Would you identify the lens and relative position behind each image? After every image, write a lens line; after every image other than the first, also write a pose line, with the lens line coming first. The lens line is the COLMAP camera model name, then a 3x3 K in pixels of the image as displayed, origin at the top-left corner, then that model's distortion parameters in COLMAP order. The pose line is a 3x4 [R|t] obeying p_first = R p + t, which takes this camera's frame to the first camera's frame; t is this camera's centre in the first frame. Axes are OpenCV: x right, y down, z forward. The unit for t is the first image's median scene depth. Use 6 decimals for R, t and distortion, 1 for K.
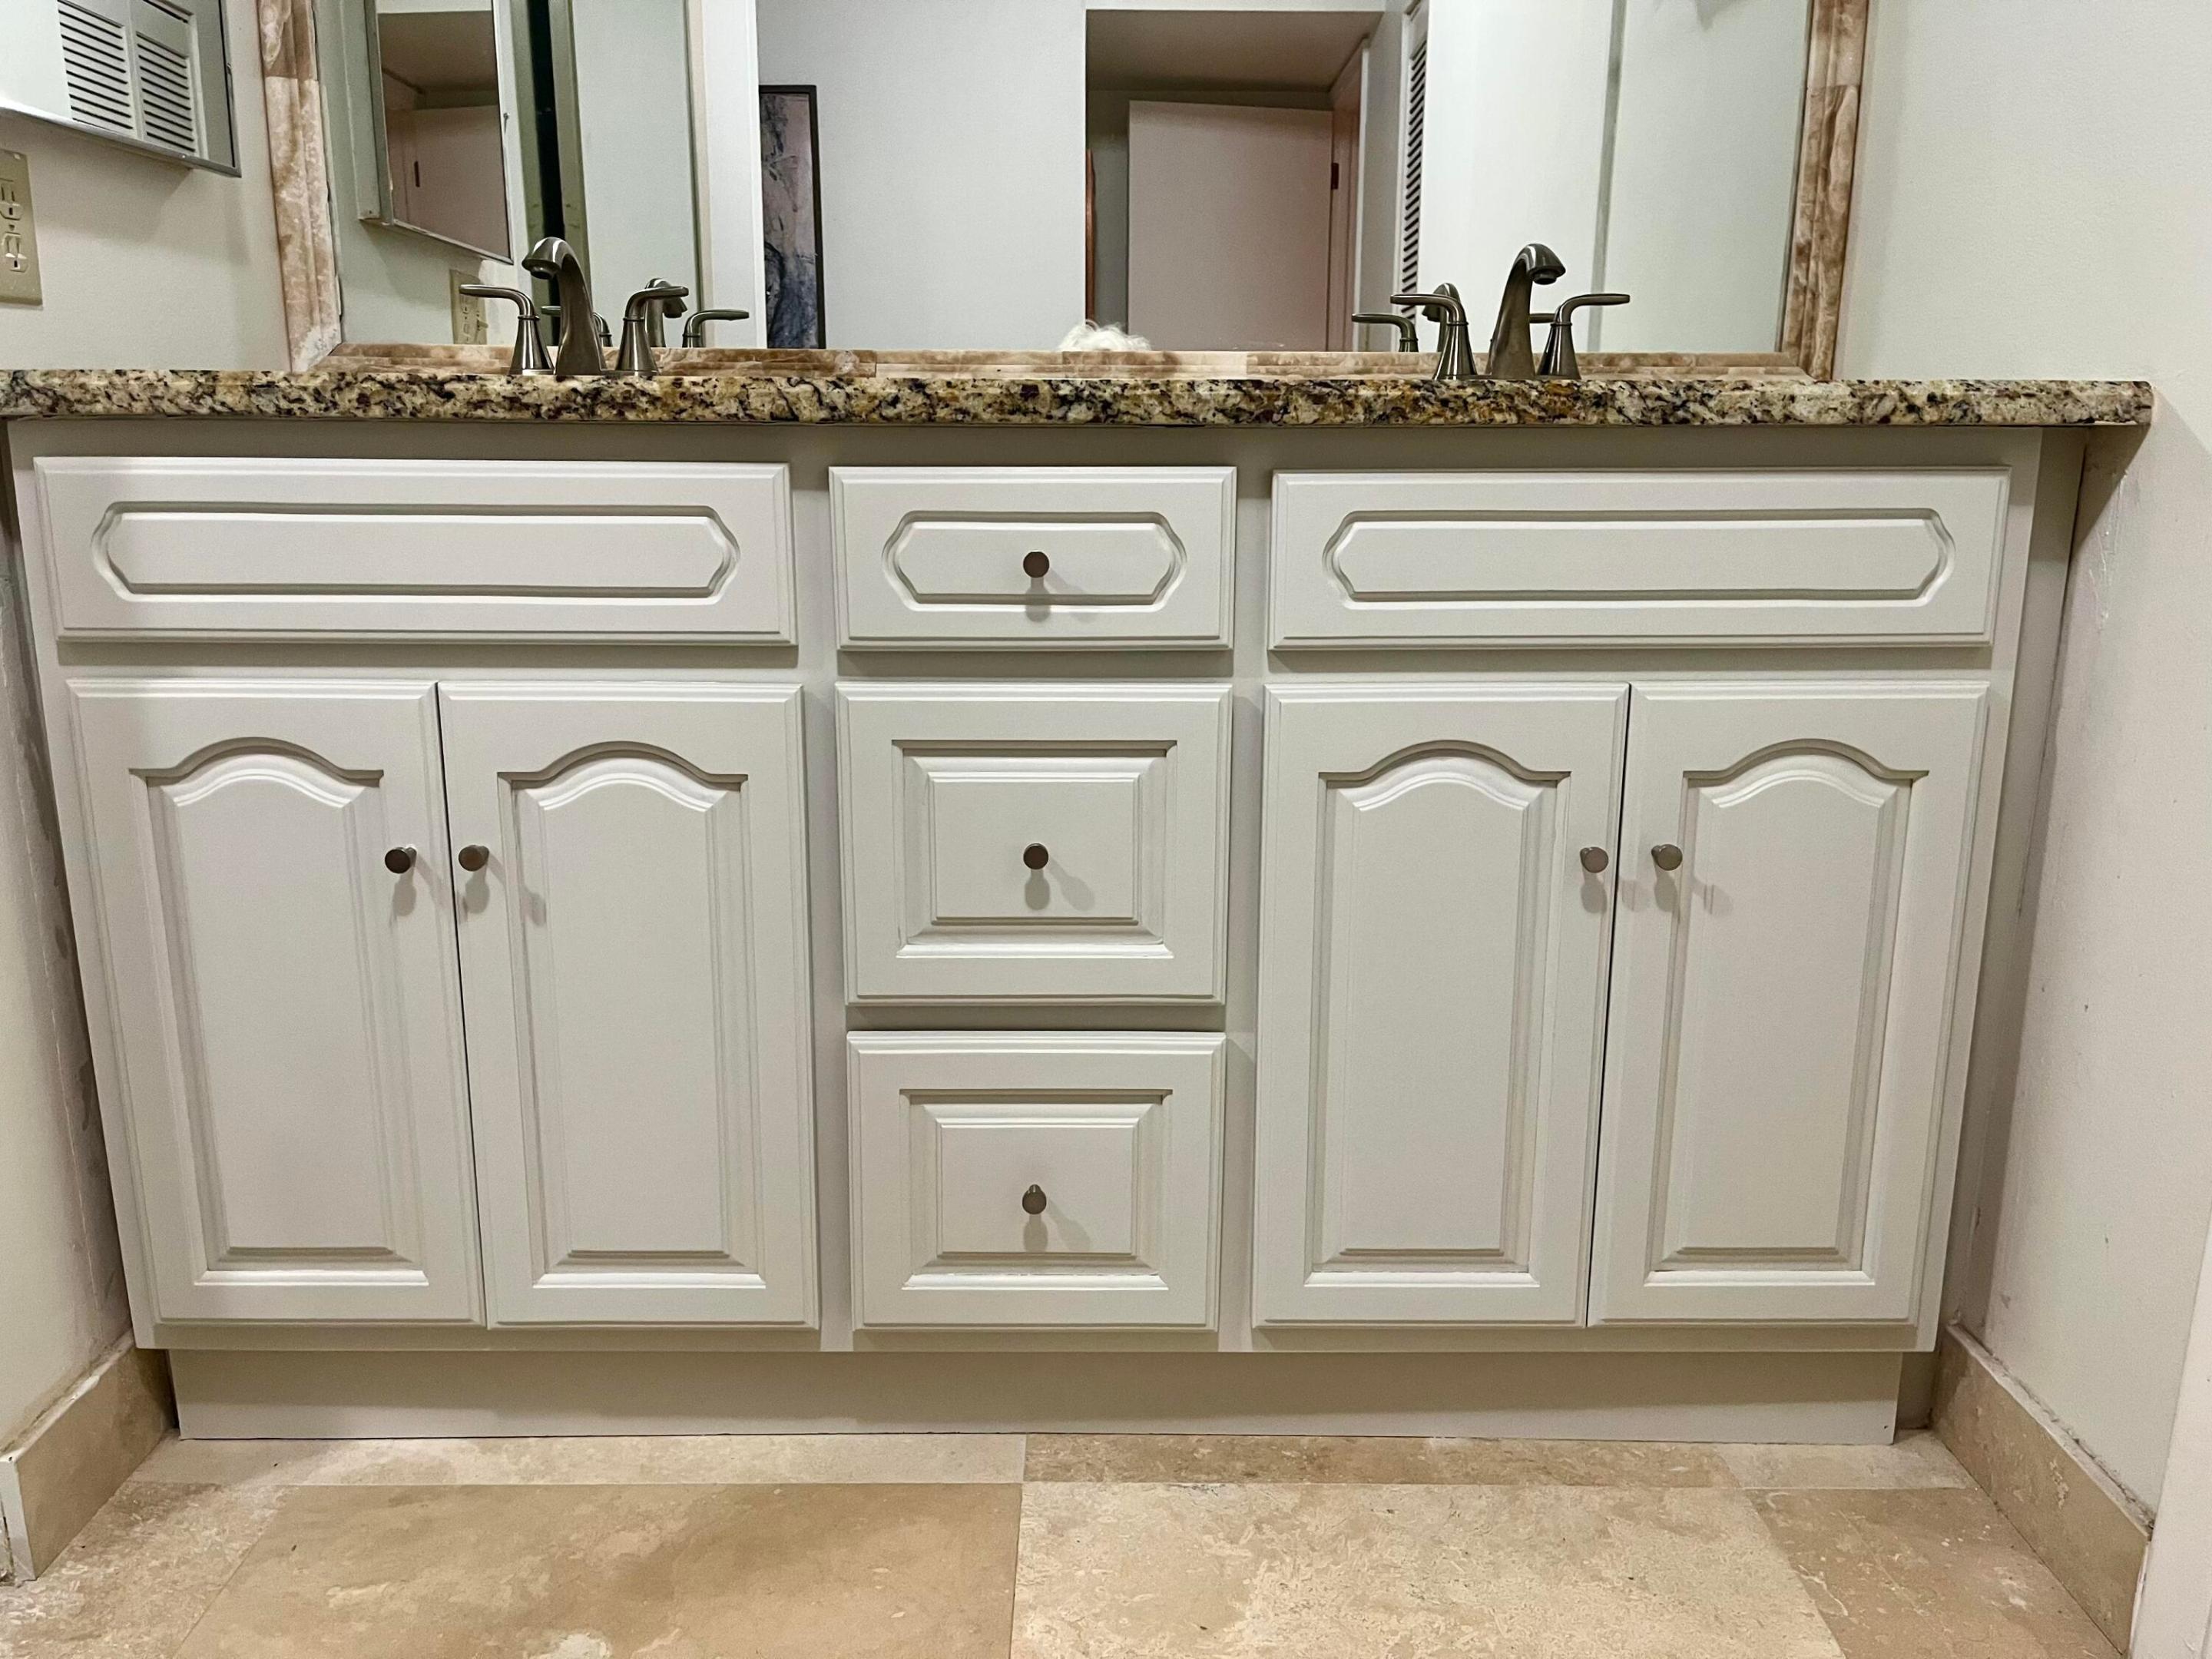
lens RADIAL K [[1694.2, 0, 1096.0], [0, 1694.2, 789.9], [0, 0, 1]] dist [0.031925, -0.006860]
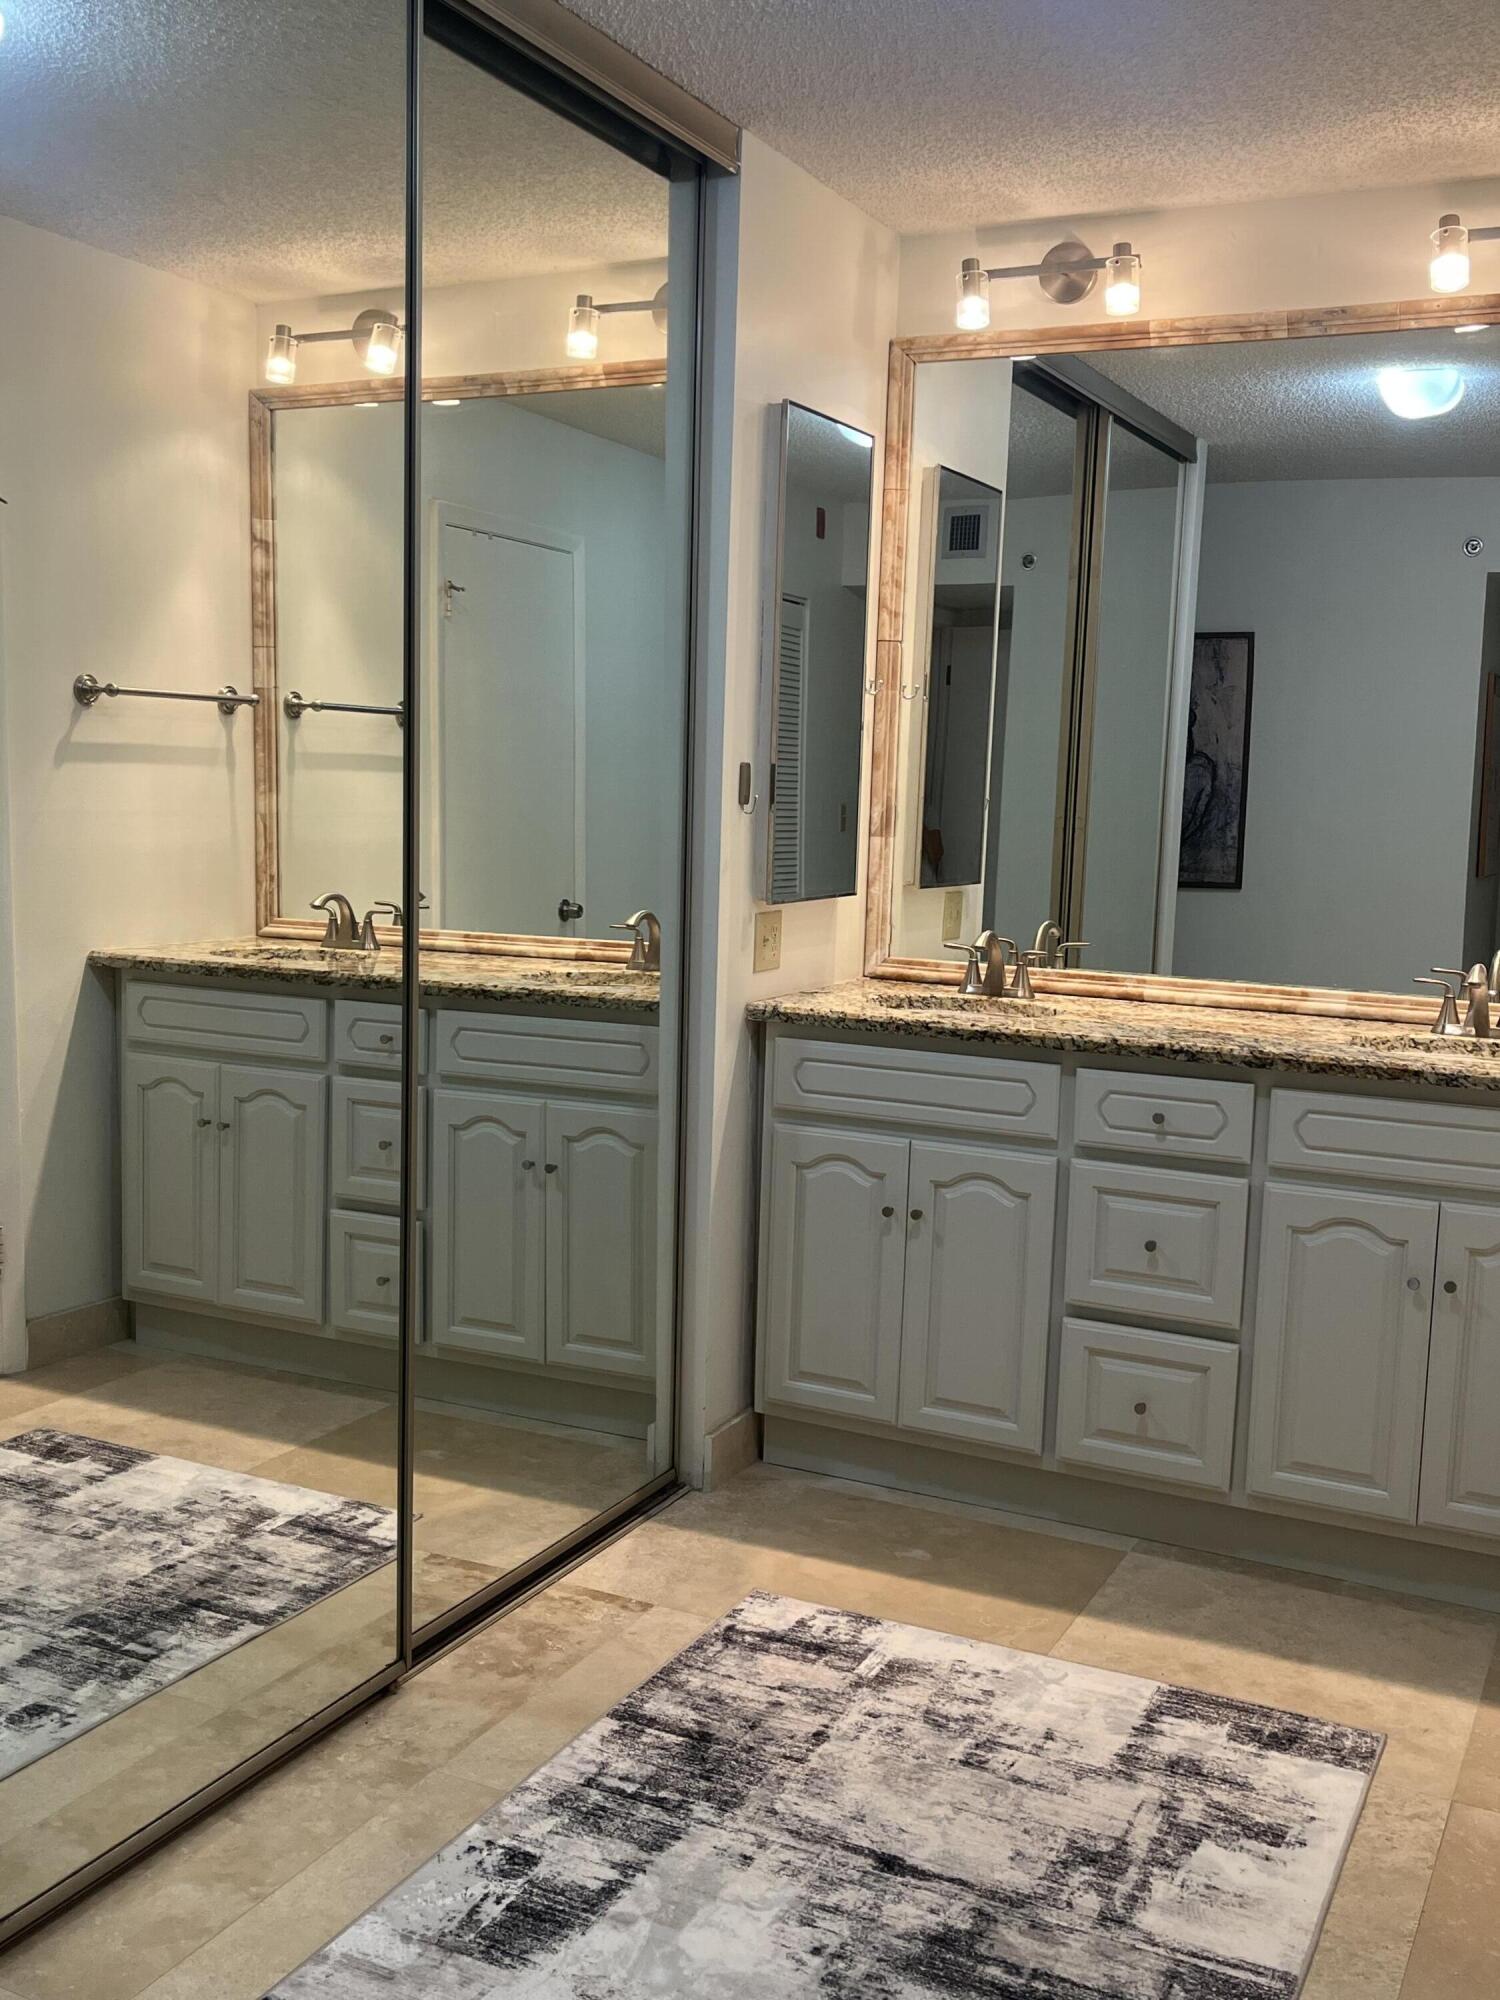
lens RADIAL K [[1954.5, 0, 750.0], [0, 1954.5, 1000.0], [0, 0, 1]] dist [-0.093537, 0.003070]
pose [[0.895961, 0.081412, -0.436607, 0.546451], [-0.123838, 0.989862, -0.069554, -0.036233], [0.426518, 0.116386, 0.896960, -1.459200]]
